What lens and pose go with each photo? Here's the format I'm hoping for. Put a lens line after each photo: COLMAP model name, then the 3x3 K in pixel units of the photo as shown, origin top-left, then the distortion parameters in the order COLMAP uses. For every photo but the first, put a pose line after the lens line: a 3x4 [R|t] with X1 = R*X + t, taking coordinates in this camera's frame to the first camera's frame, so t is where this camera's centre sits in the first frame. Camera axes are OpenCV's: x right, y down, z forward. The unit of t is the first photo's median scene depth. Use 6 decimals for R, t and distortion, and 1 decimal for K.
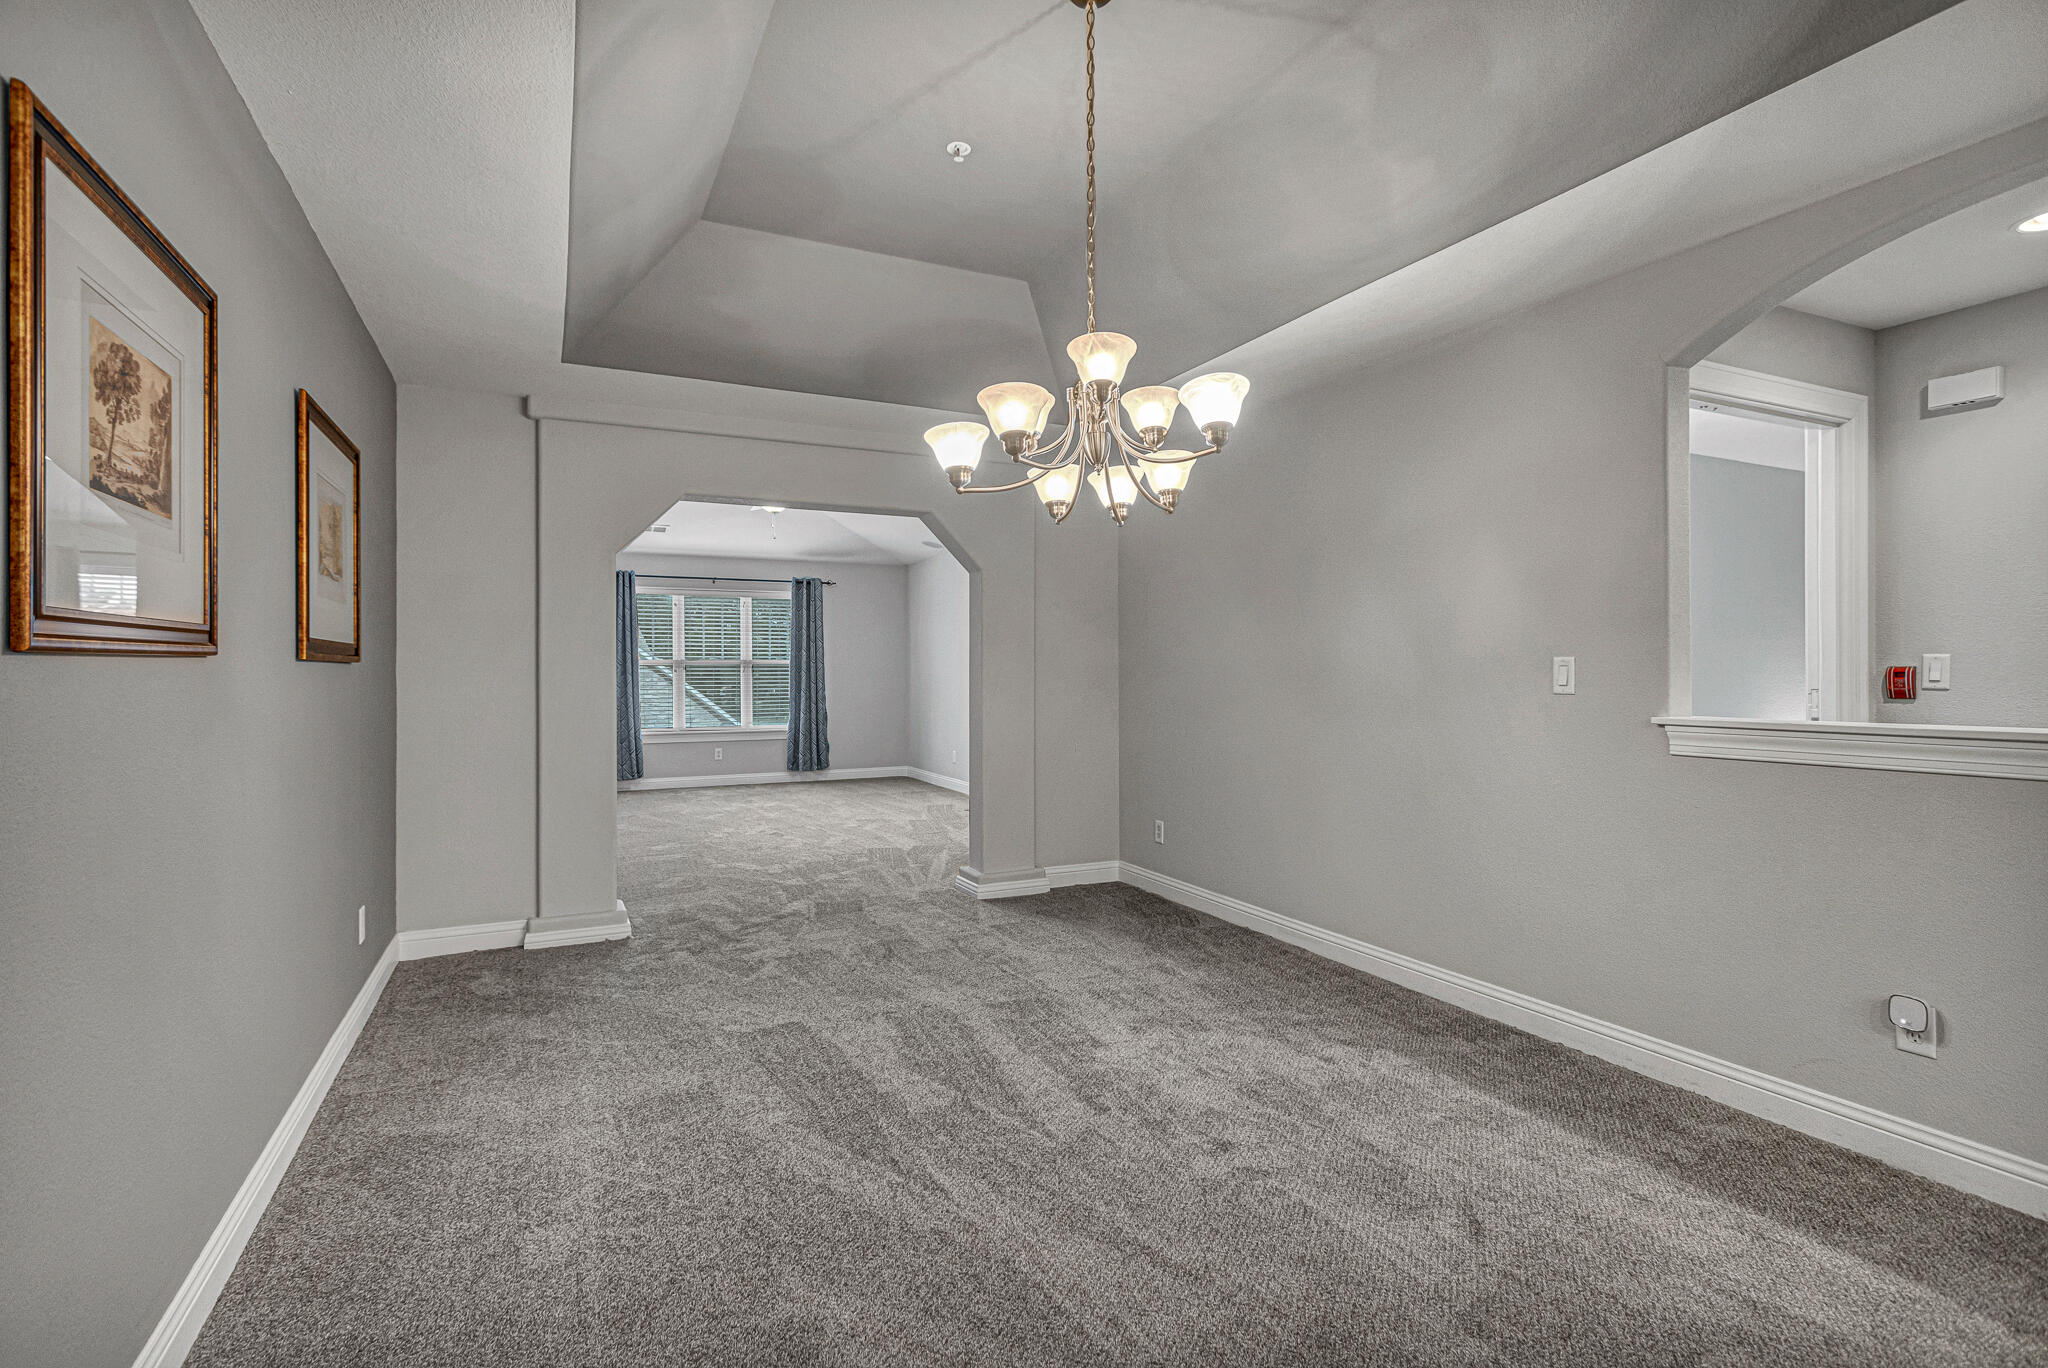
lens RADIAL K [[1025.9, 0, 1033.3], [0, 1025.9, 671.5], [0, 0, 1]] dist [-0.018152, 0.002371]
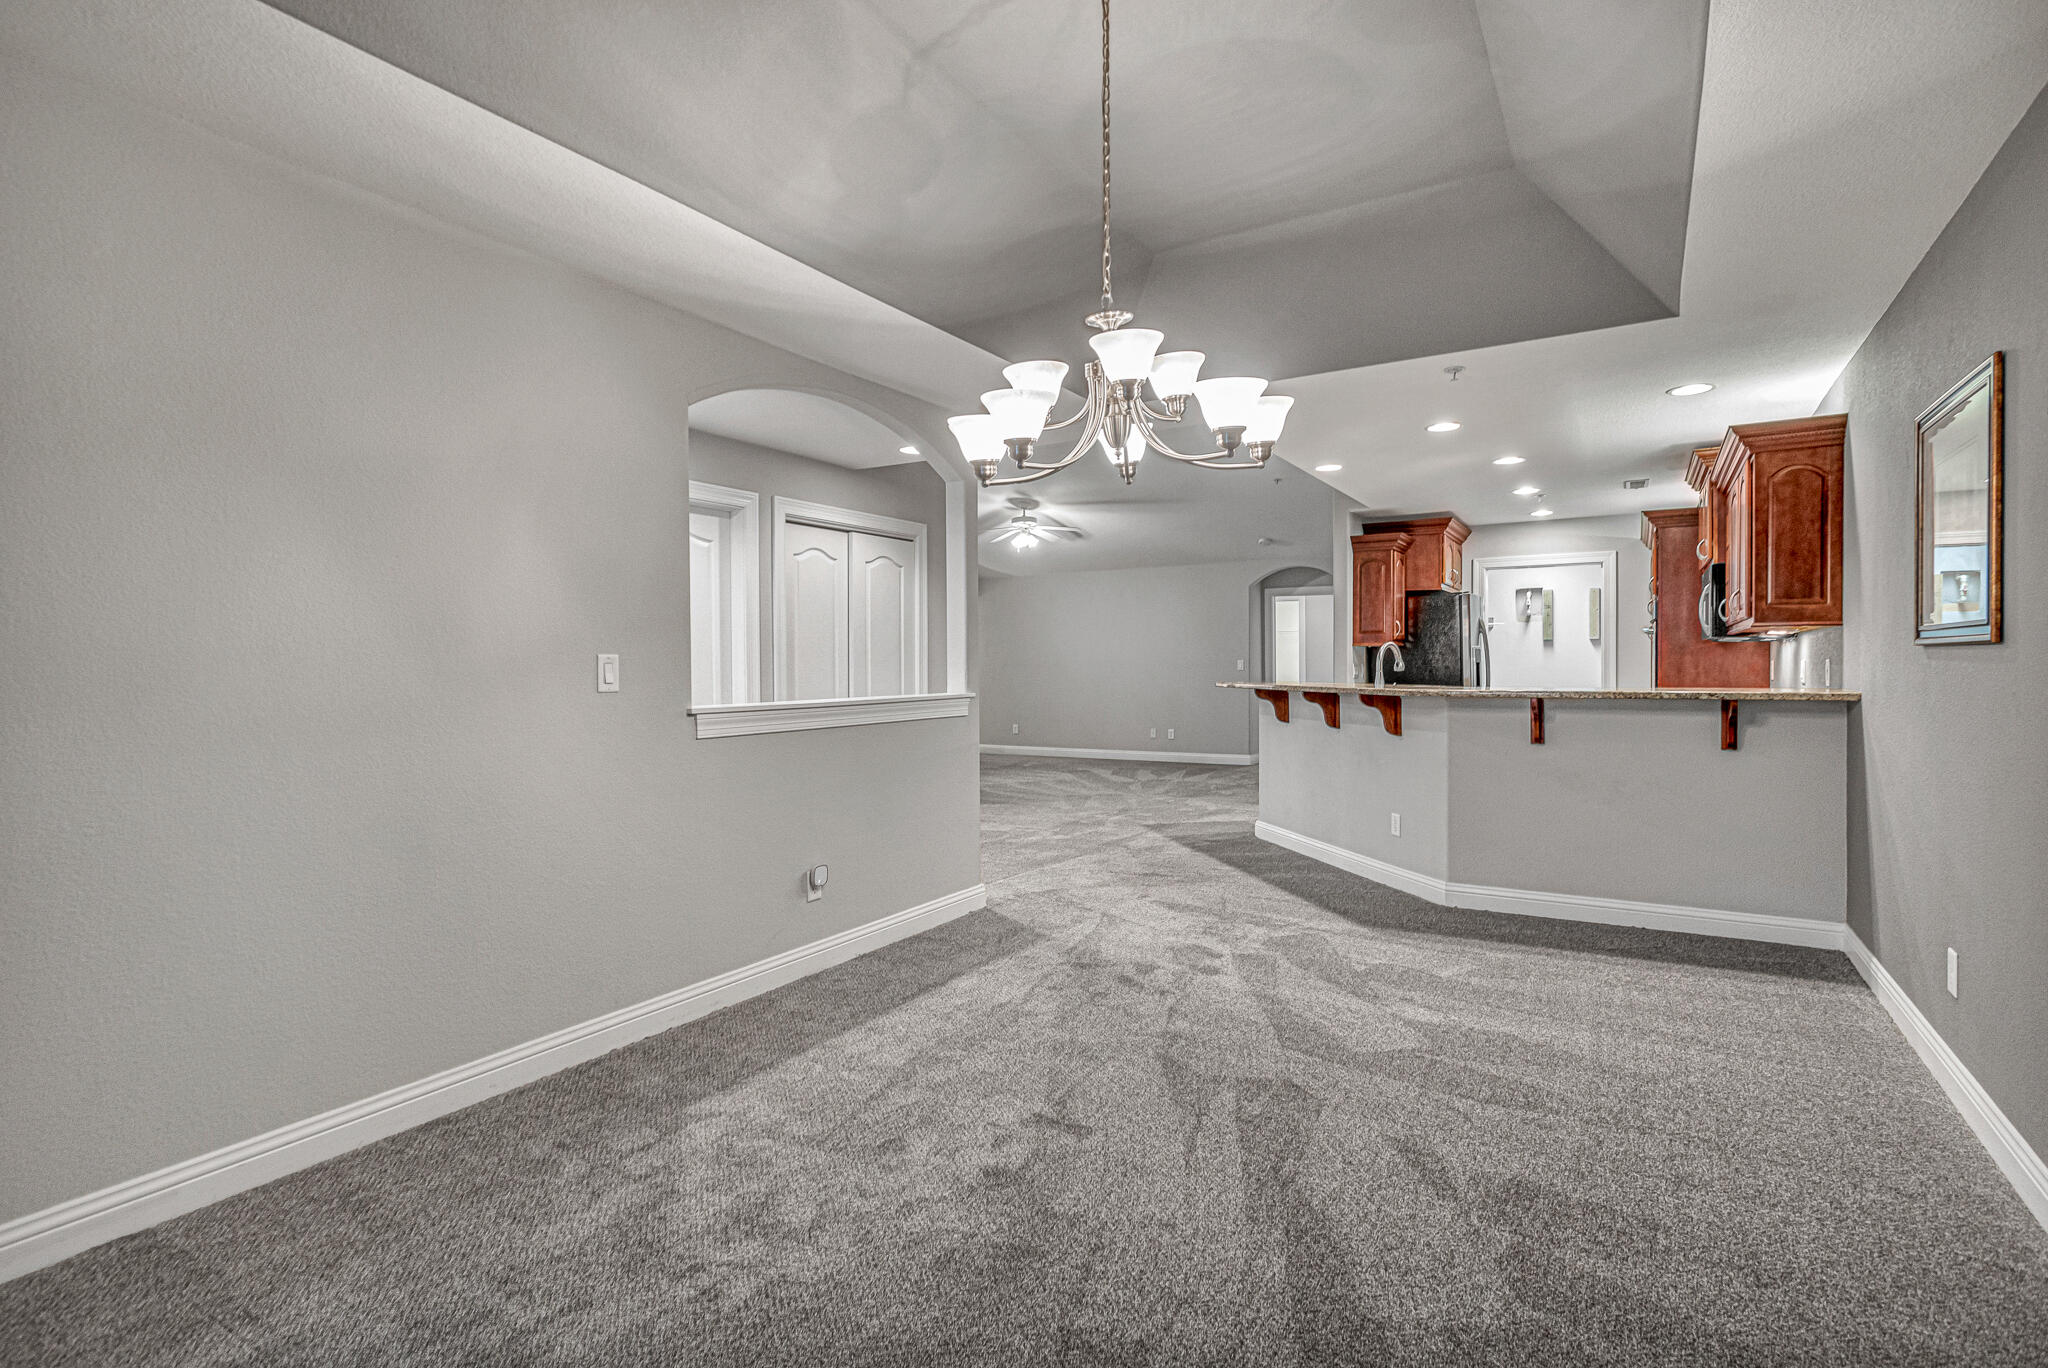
lens RADIAL K [[1025.9, 0, 1023.7], [0, 1025.9, 681.0], [0, 0, 1]] dist [-0.018152, 0.002371]
pose [[-0.560434, -0.000820, 0.828199, -0.515755], [0.017388, 0.999767, 0.012757, 0.005657], [-0.828017, 0.021550, -0.560289, 1.221454]]
